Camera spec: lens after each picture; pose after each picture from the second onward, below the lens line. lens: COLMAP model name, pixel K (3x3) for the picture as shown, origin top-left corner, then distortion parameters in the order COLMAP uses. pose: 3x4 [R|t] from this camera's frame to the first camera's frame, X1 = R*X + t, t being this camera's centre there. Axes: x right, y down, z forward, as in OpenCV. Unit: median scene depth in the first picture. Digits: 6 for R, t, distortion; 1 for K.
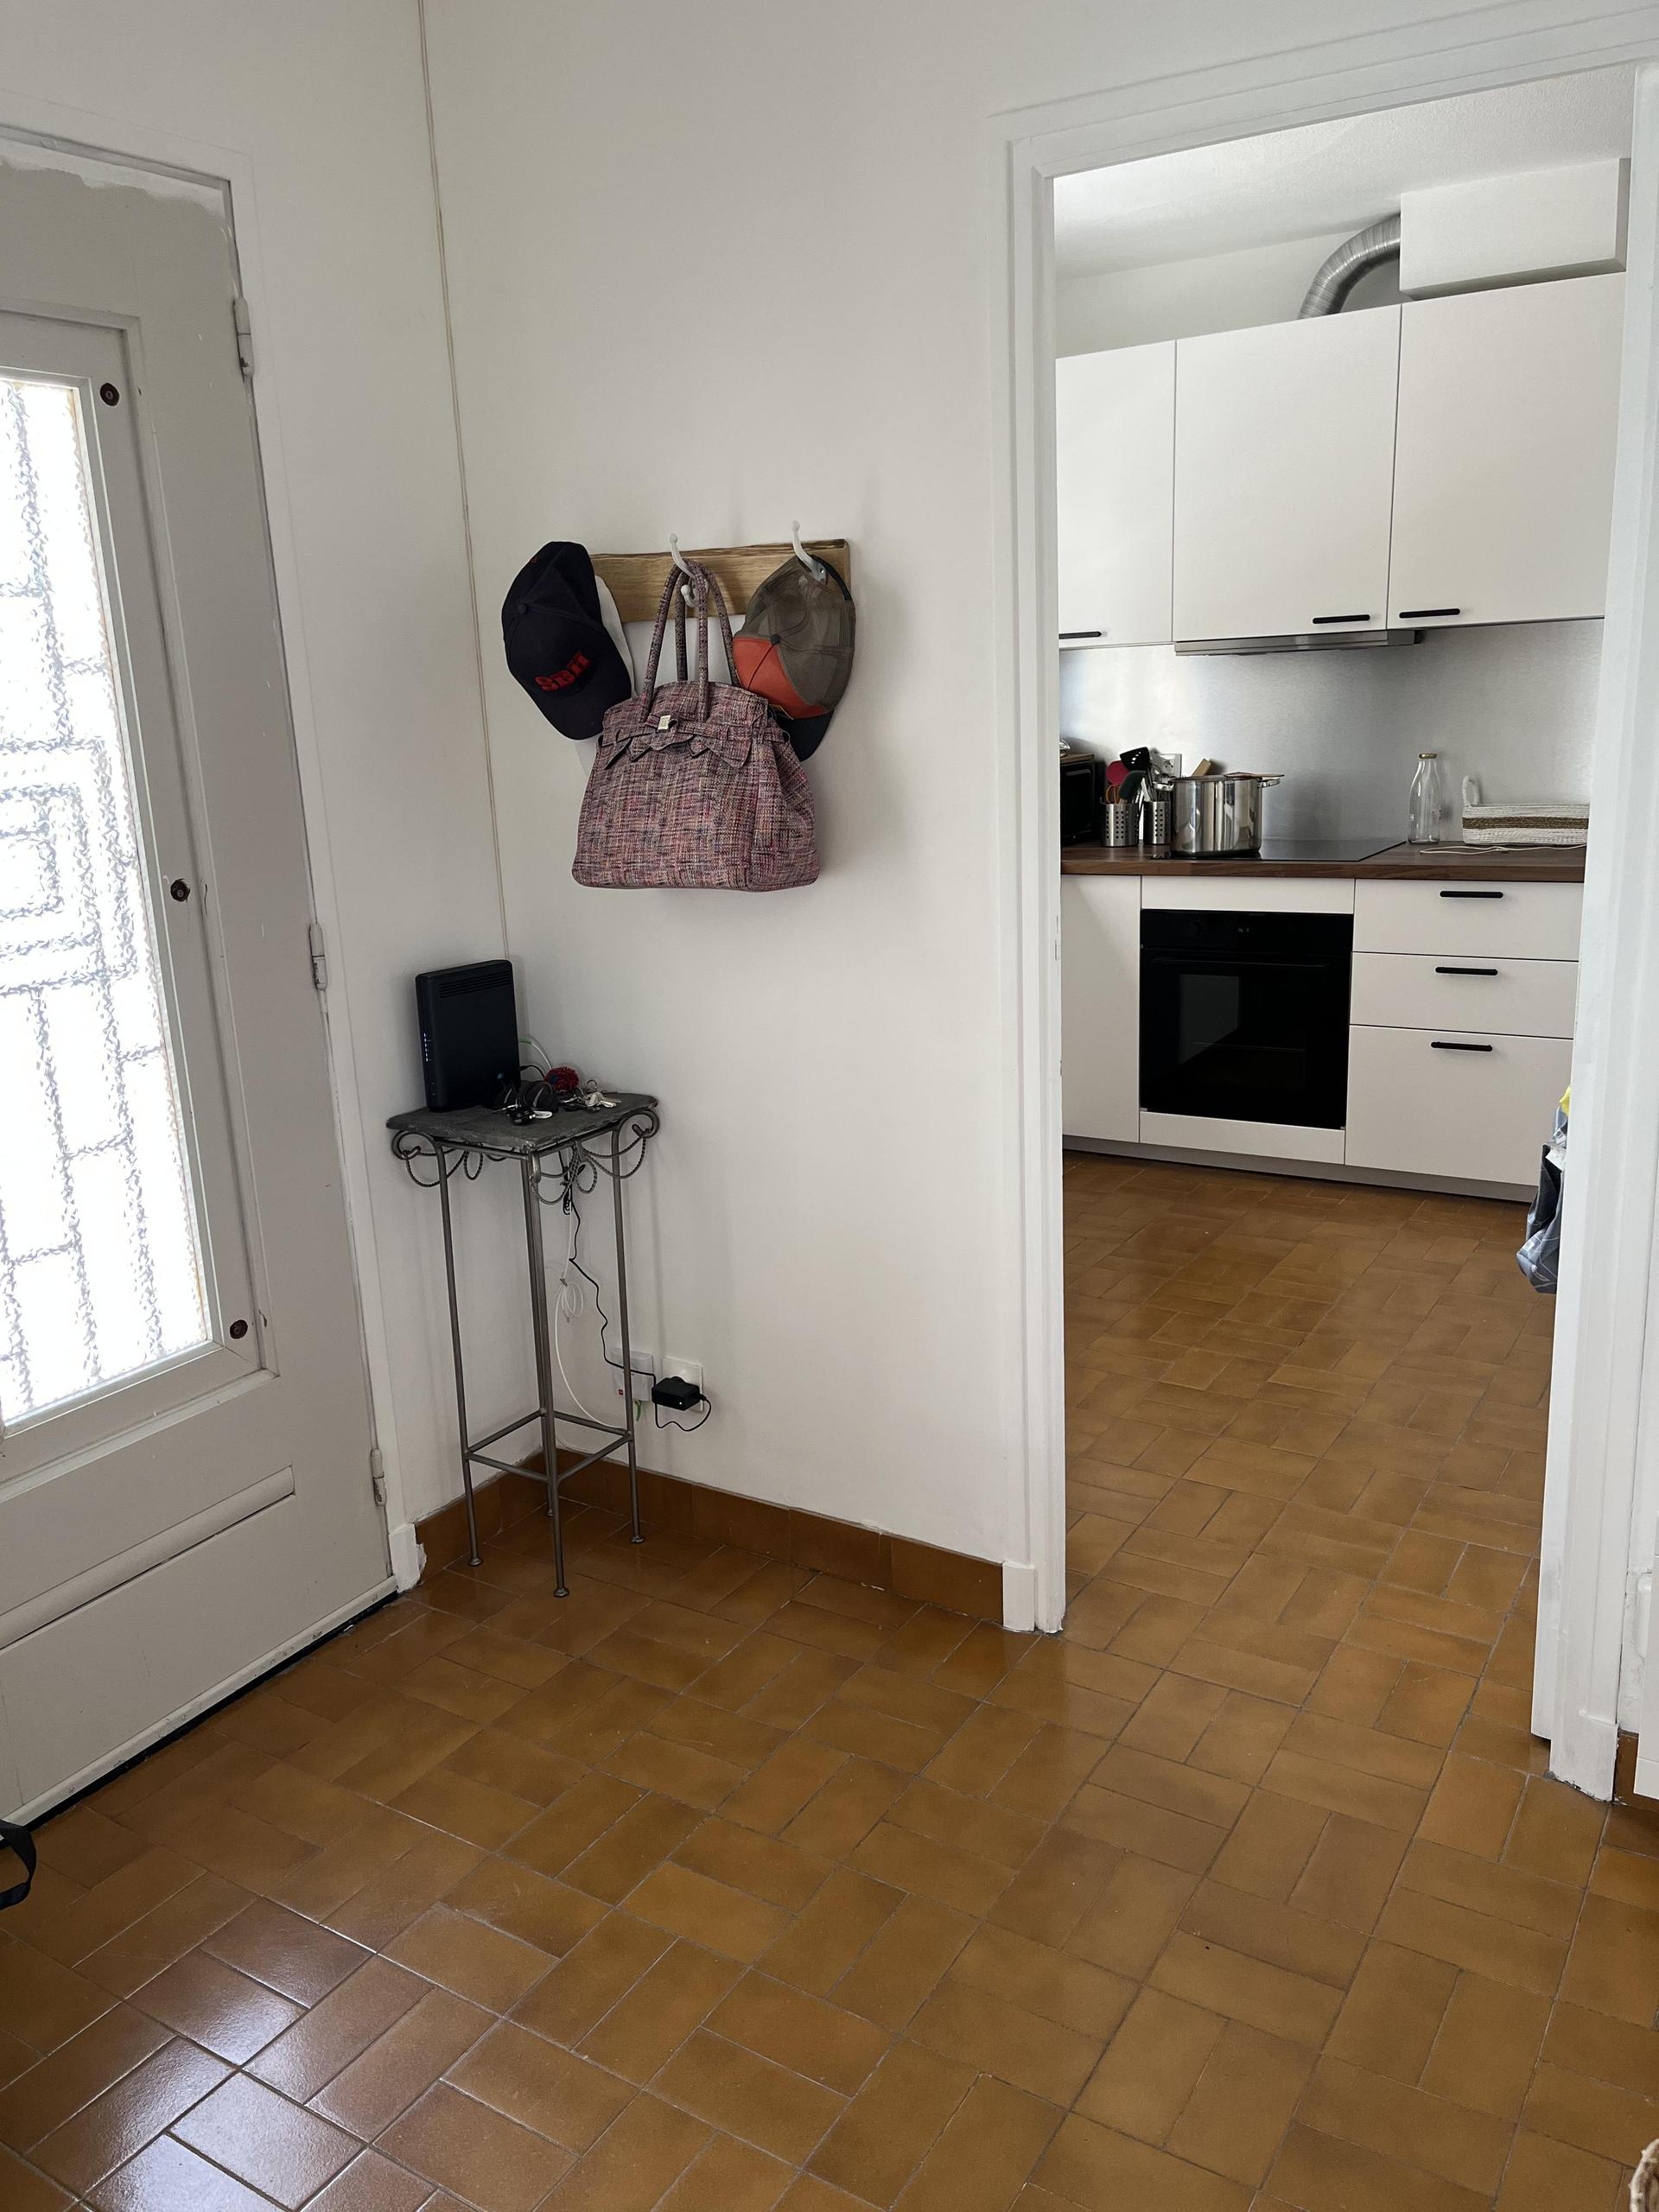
lens RADIAL K [[1691.0, 0, 825.0], [0, 1691.0, 1089.8], [0, 0, 1]] dist [0.125529, -0.174508]
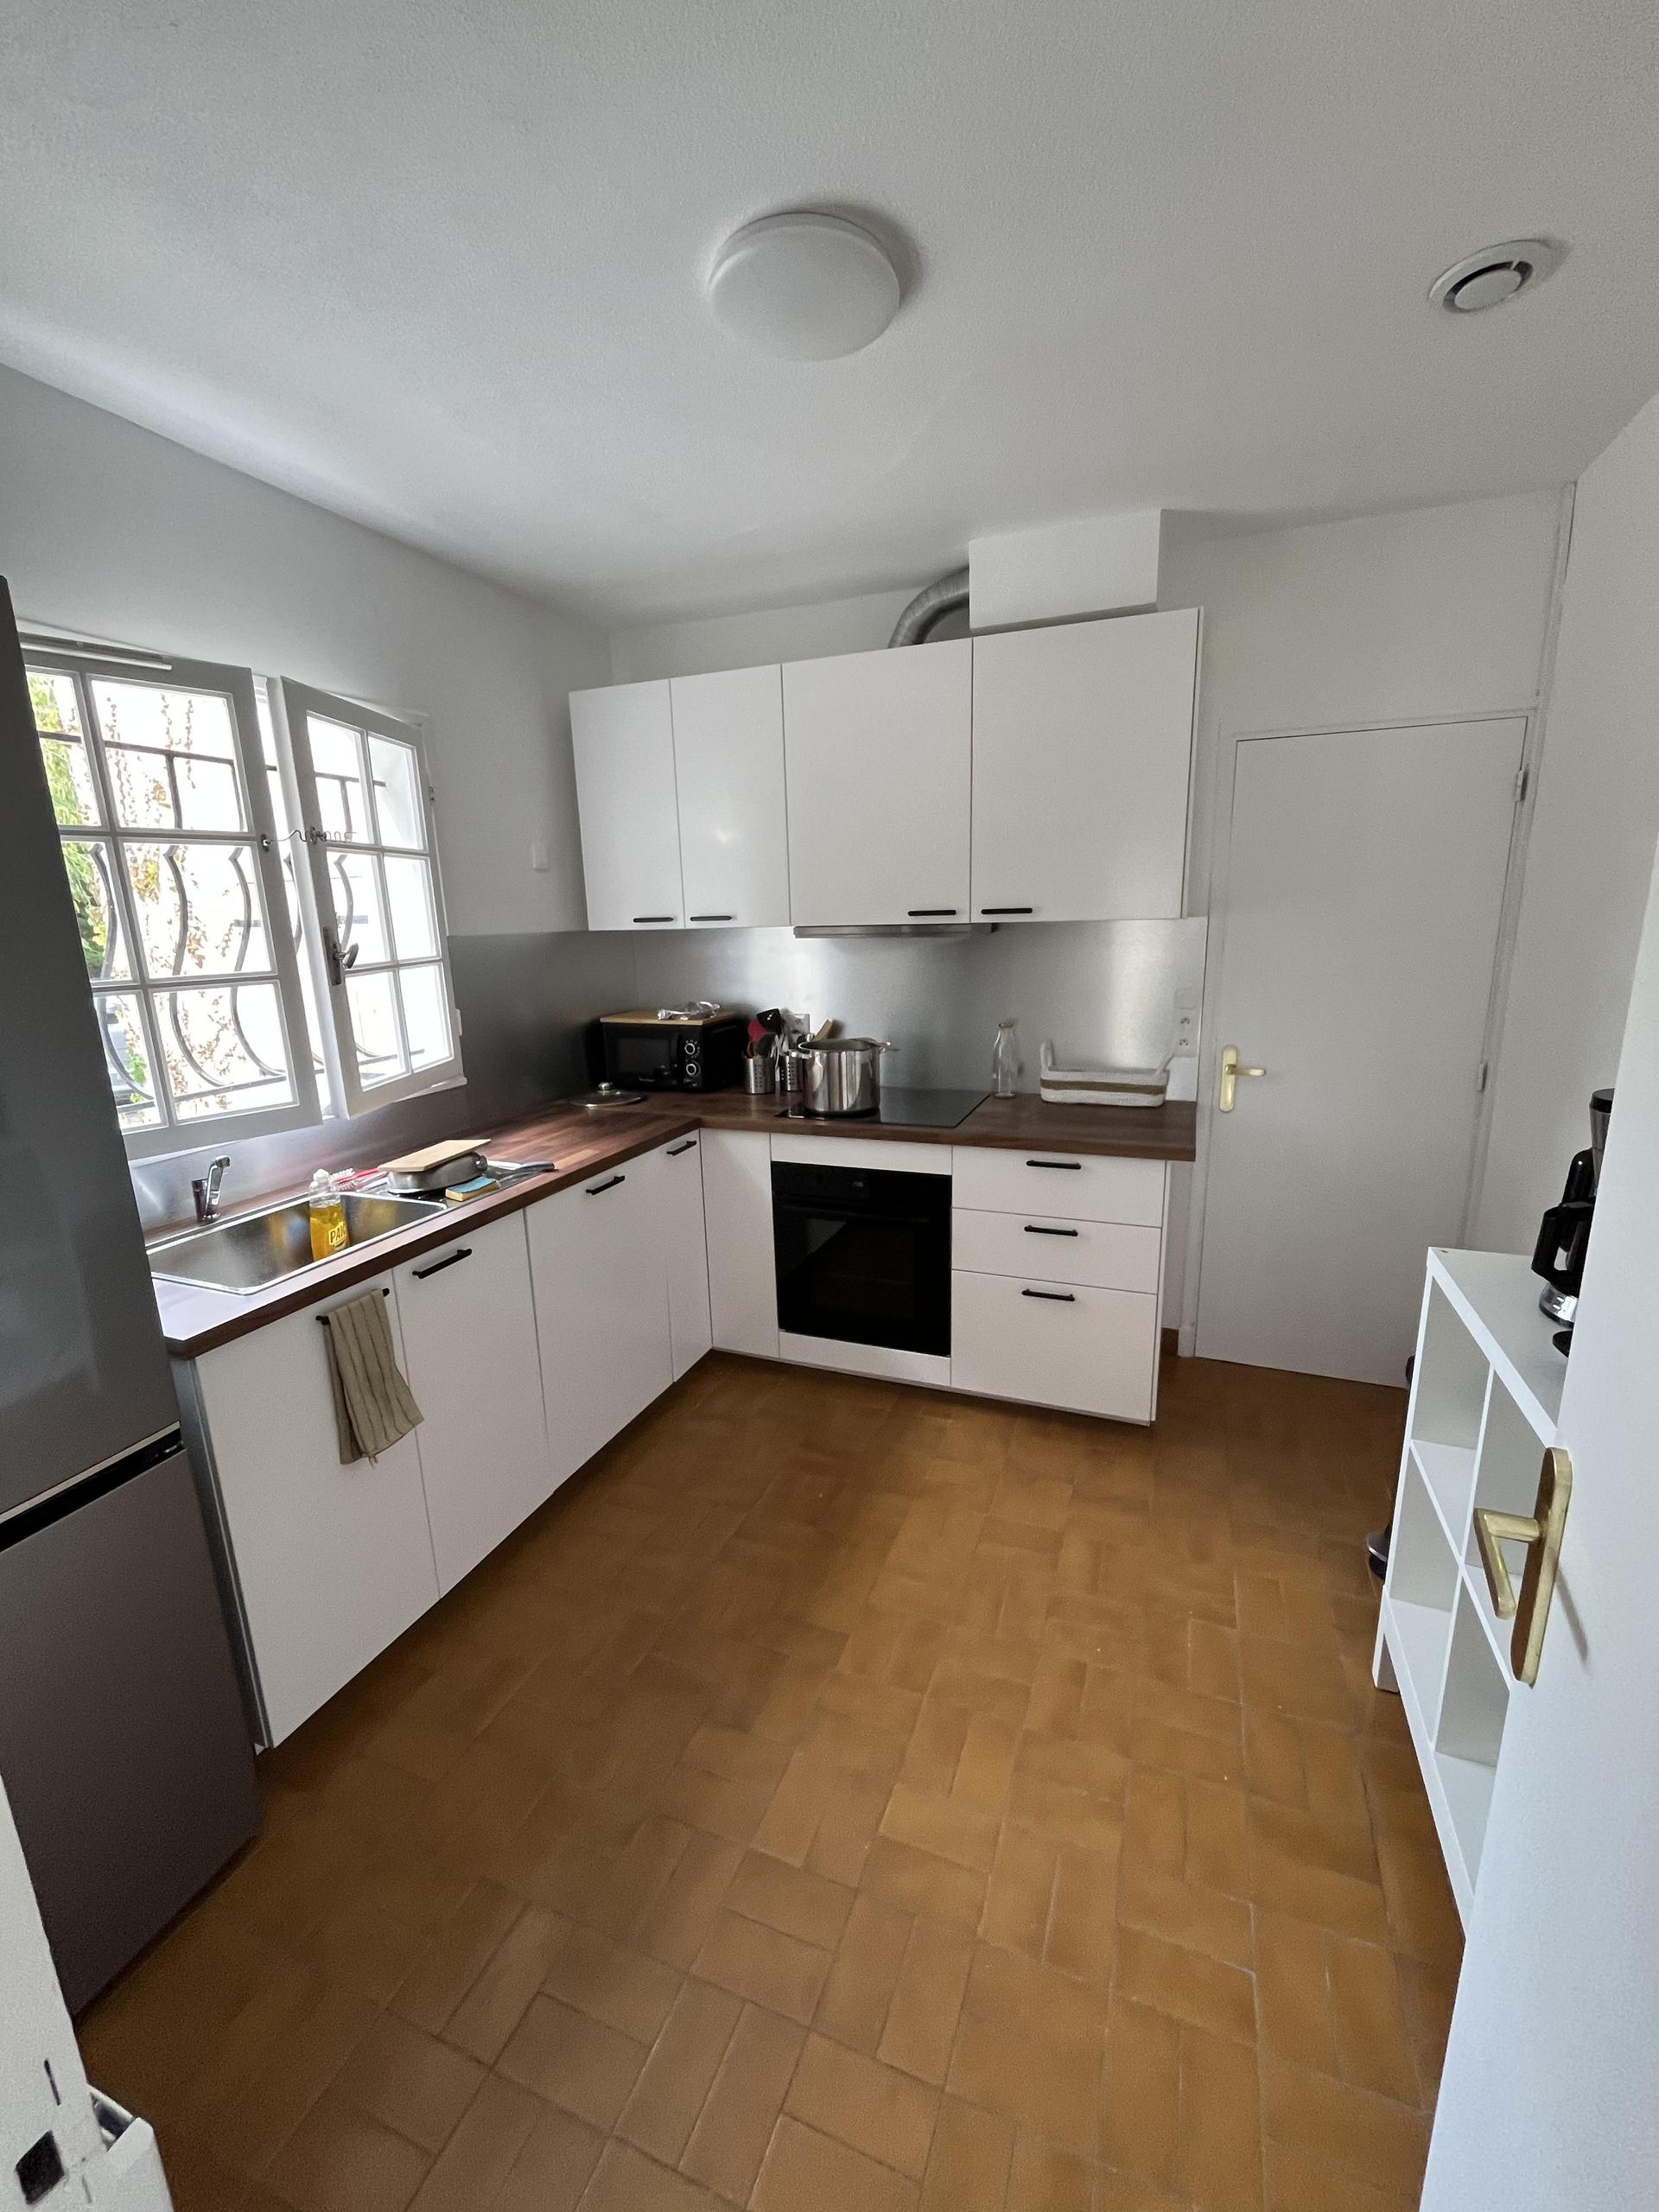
lens RADIAL K [[897.9, 0, 829.5], [0, 897.9, 1106.0], [0, 0, 1]] dist [-0.001303, -0.000159]
pose [[0.984937, -0.022790, 0.171408, 0.127085], [0.026838, 0.999412, -0.021339, -0.132782], [-0.170821, 0.025618, 0.984969, 0.422716]]
